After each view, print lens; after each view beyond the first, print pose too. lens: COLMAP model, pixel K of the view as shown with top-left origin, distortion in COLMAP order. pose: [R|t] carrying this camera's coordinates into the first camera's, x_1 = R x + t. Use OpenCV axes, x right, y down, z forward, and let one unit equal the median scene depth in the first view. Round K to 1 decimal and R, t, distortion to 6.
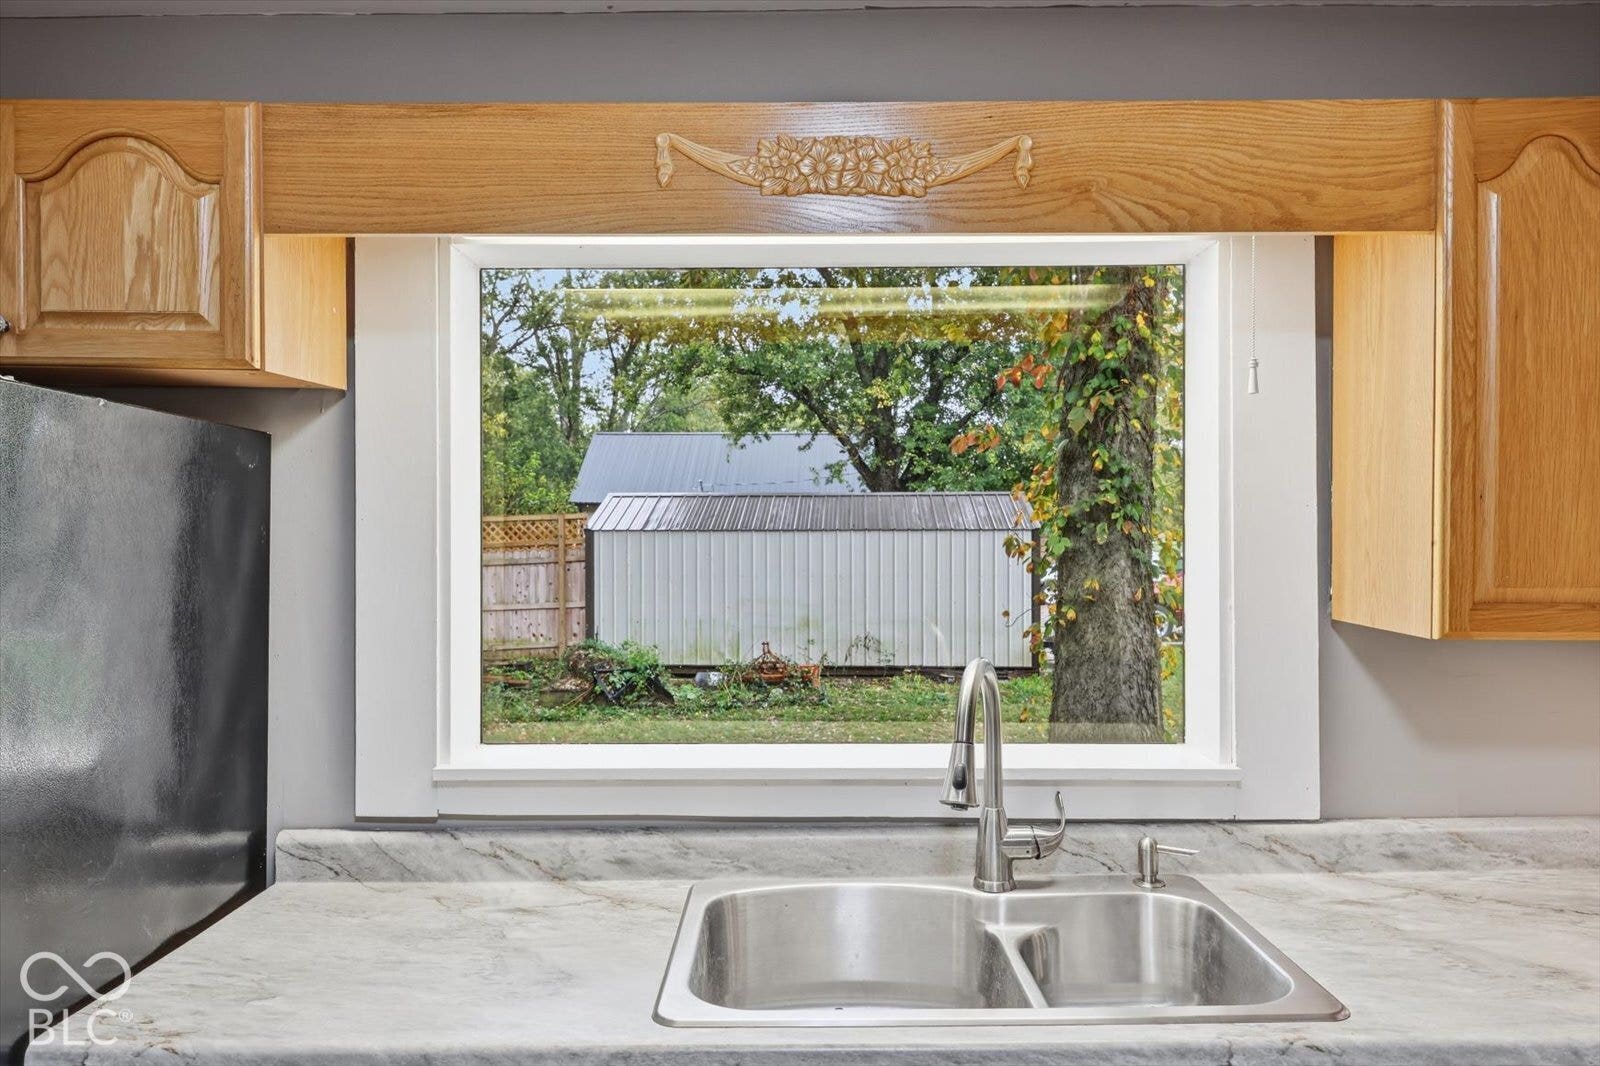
lens RADIAL K [[1122.3, 0, 800.0], [0, 1122.3, 533.0], [0, 0, 1]] dist [-0.001698, -0.001860]
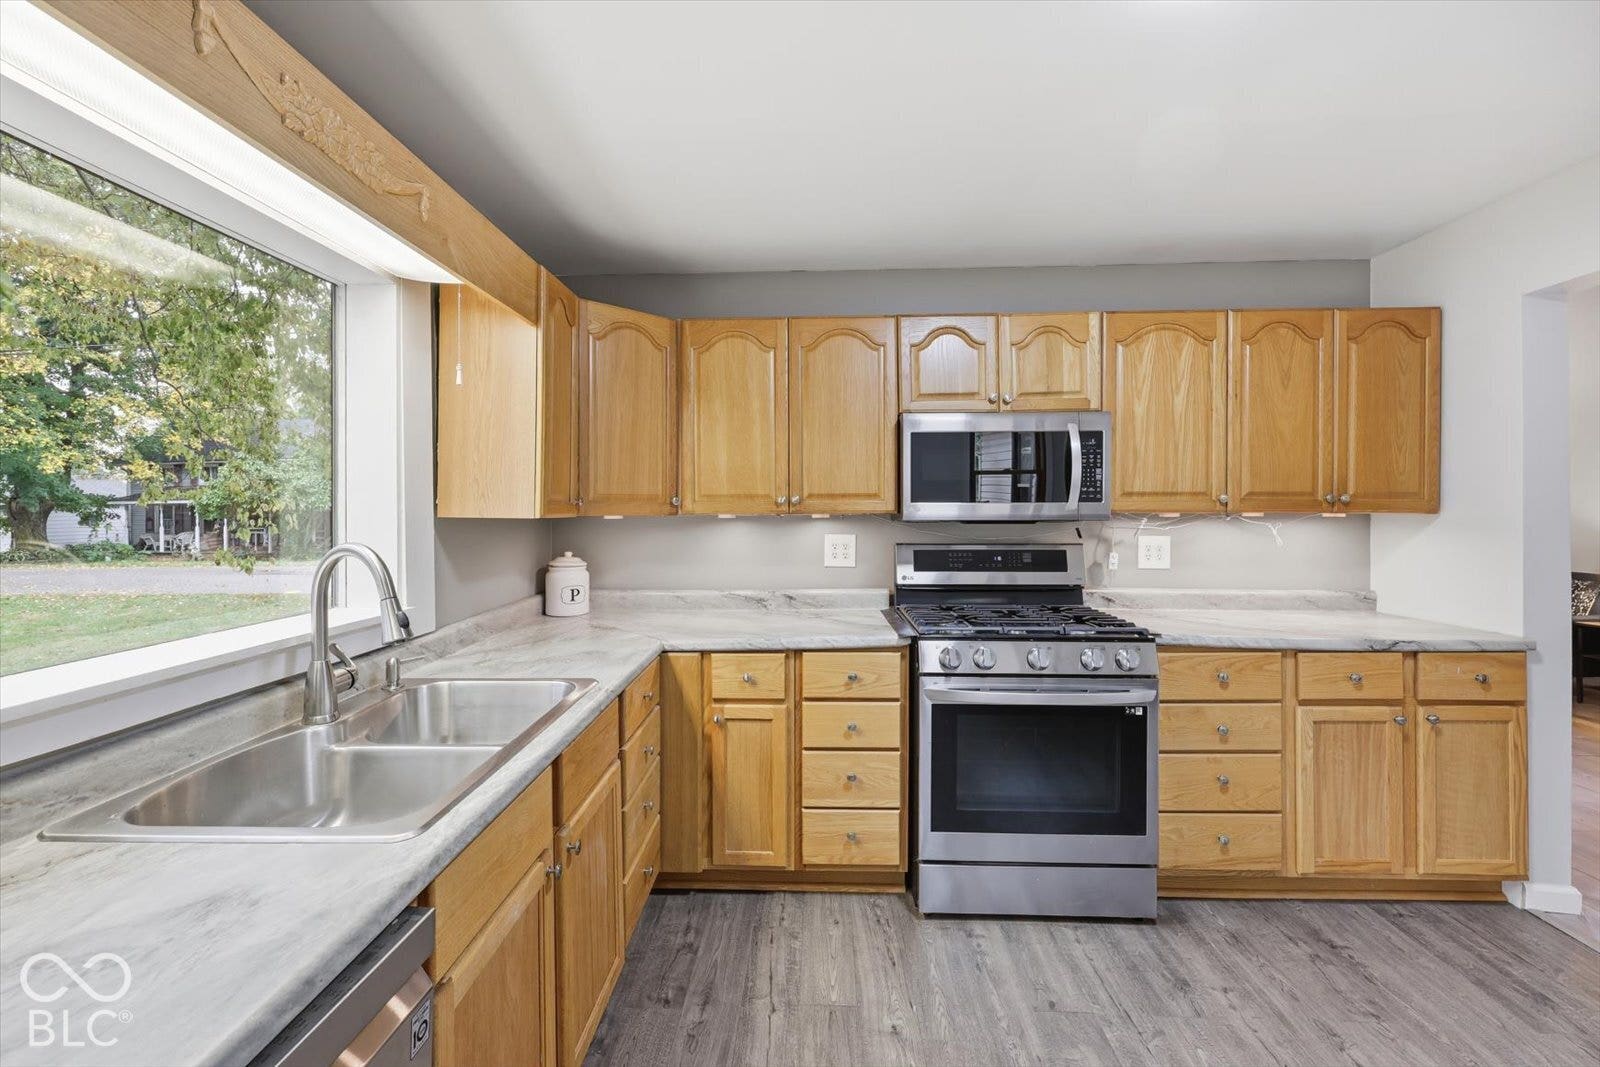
lens RADIAL K [[651.6, 0, 786.1], [0, 651.6, 511.3], [0, 0, 1]] dist [0.000978, 0.000225]
pose [[0.041667, -0.004132, 0.999123, -0.543175], [0.007994, 0.999961, 0.003802, 0.067620], [-0.999100, 0.007828, 0.041699, 0.399417]]
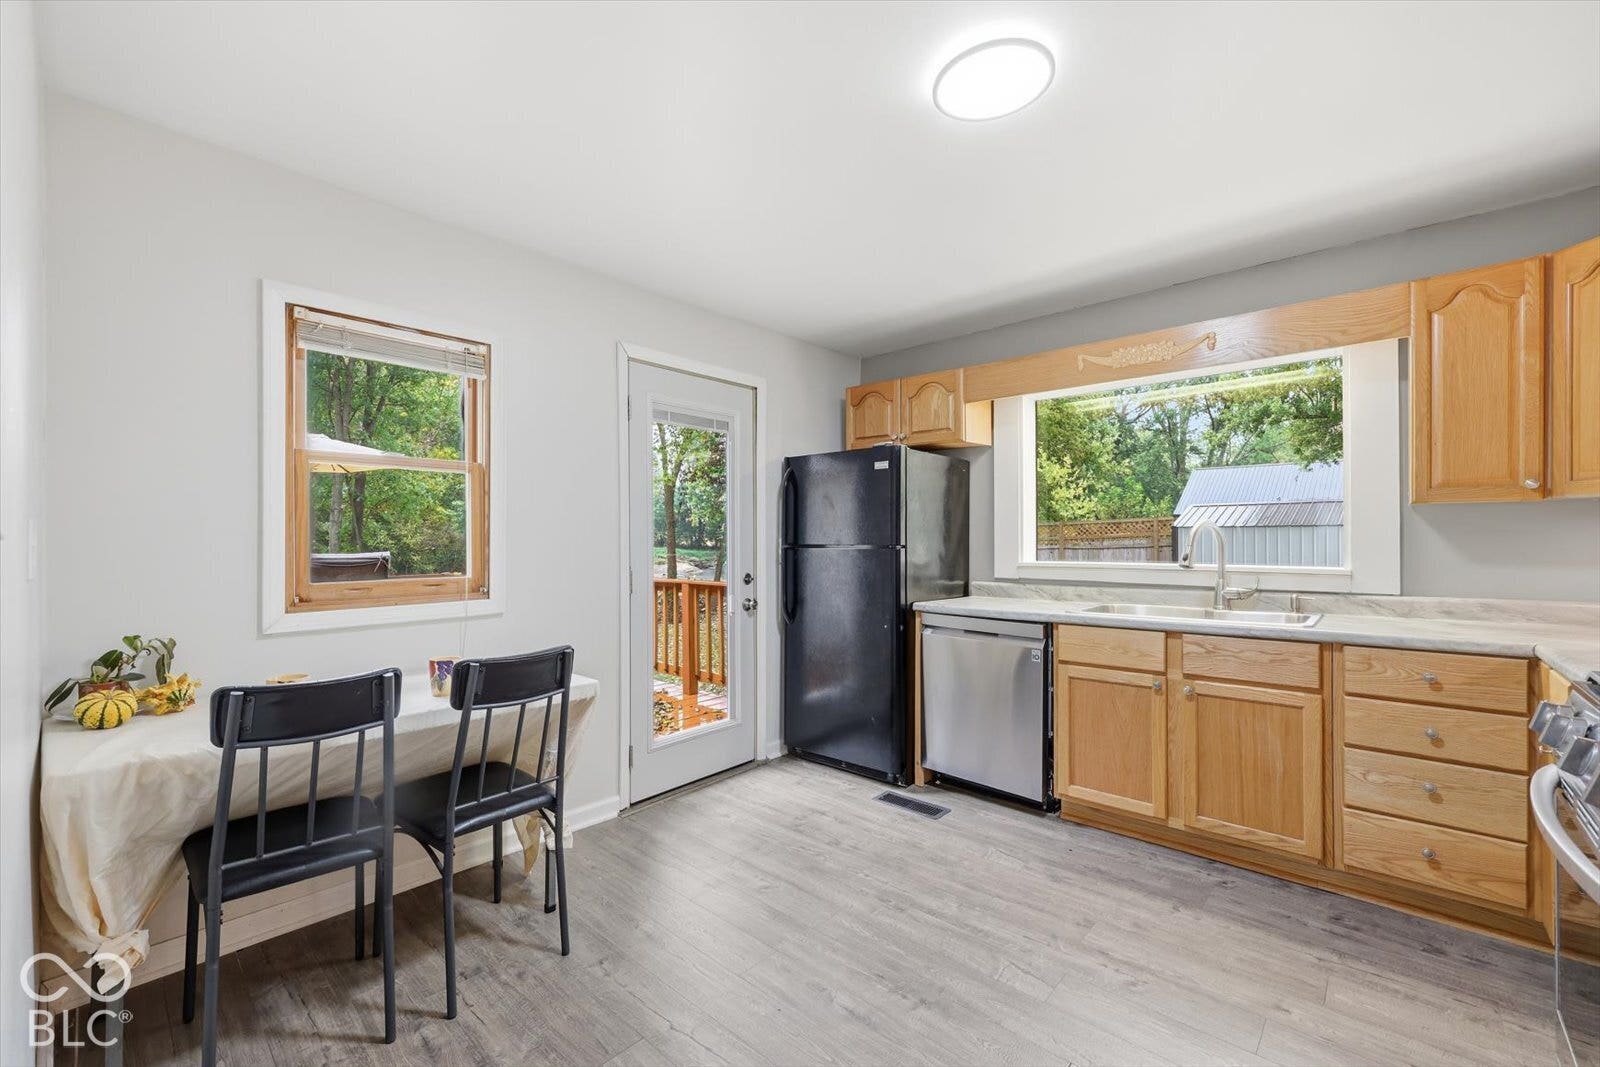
lens RADIAL K [[670.5, 0, 786.2], [0, 670.5, 534.8], [0, 0, 1]] dist [0.001272, 0.000343]
pose [[0.736977, -0.006161, -0.675890, 0.467515], [0.000648, 0.999964, -0.008409, 0.146527], [0.675918, 0.005760, 0.736954, -0.827317]]
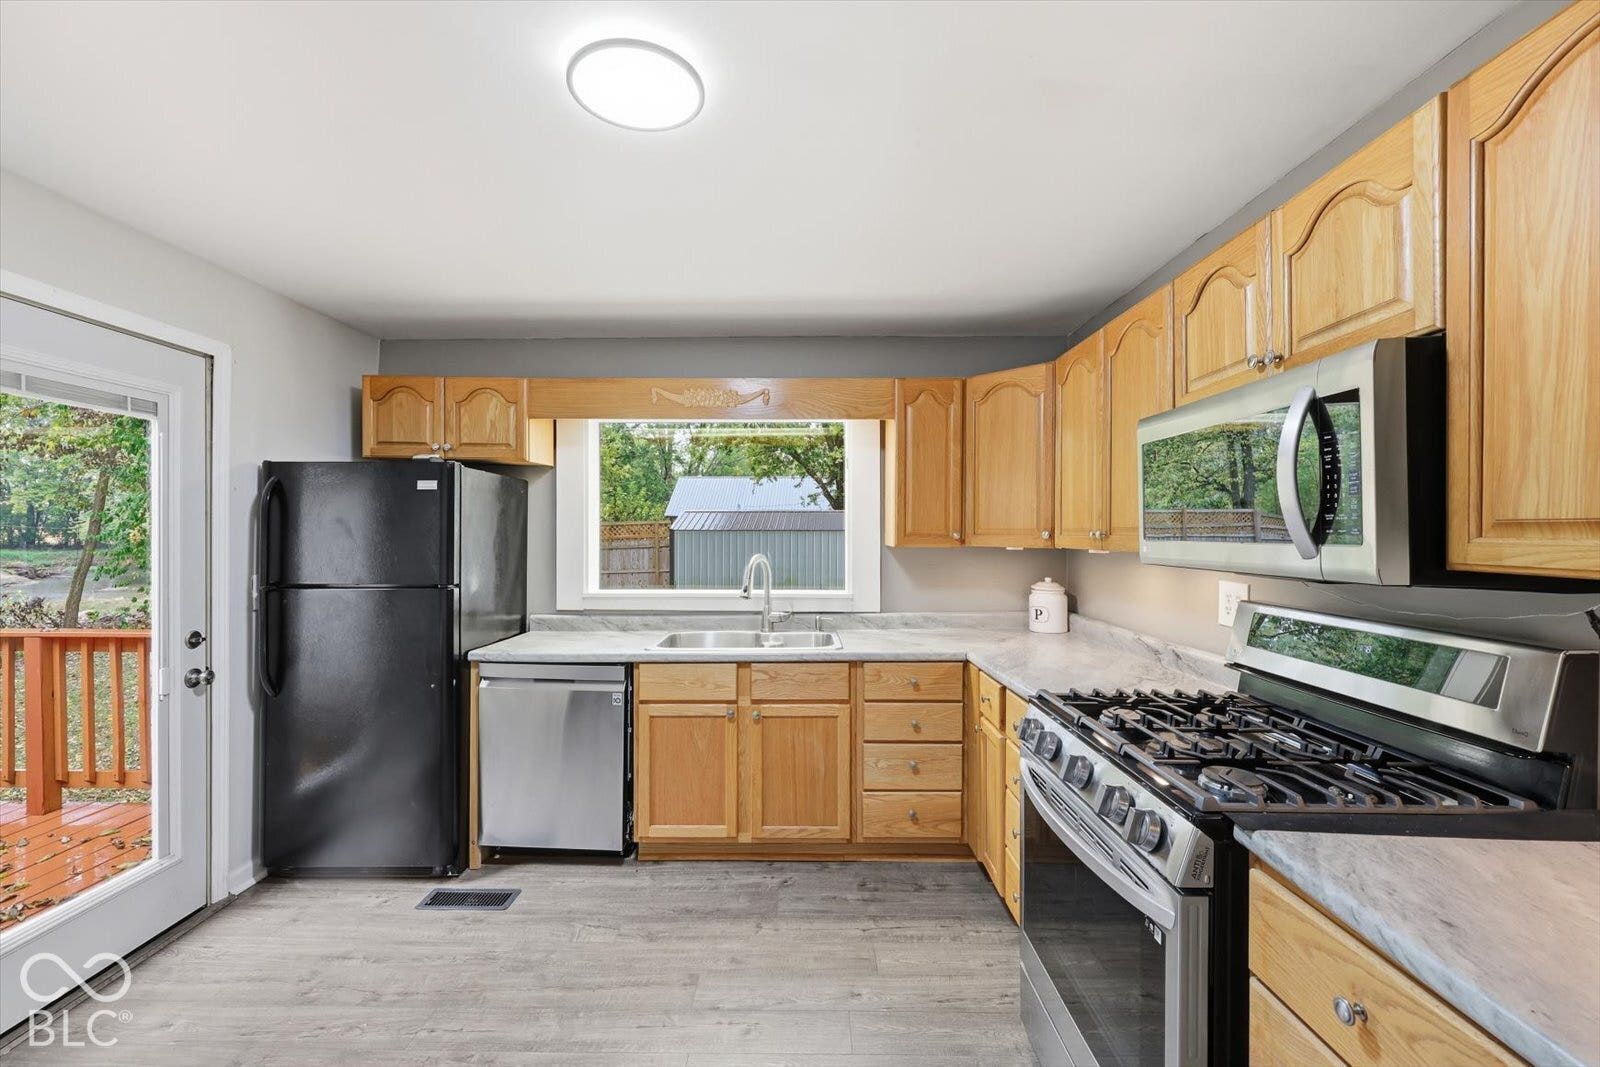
lens RADIAL K [[660.2, 0, 800.0], [0, 660.2, 533.5], [0, 0, 1]] dist [-0.000472, 0.000147]
pose [[0.999977, 0.003175, -0.006011, 0.260566], [-0.003191, 0.999991, -0.002731, 0.053536], [0.006002, 0.002751, 0.999978, -0.749206]]
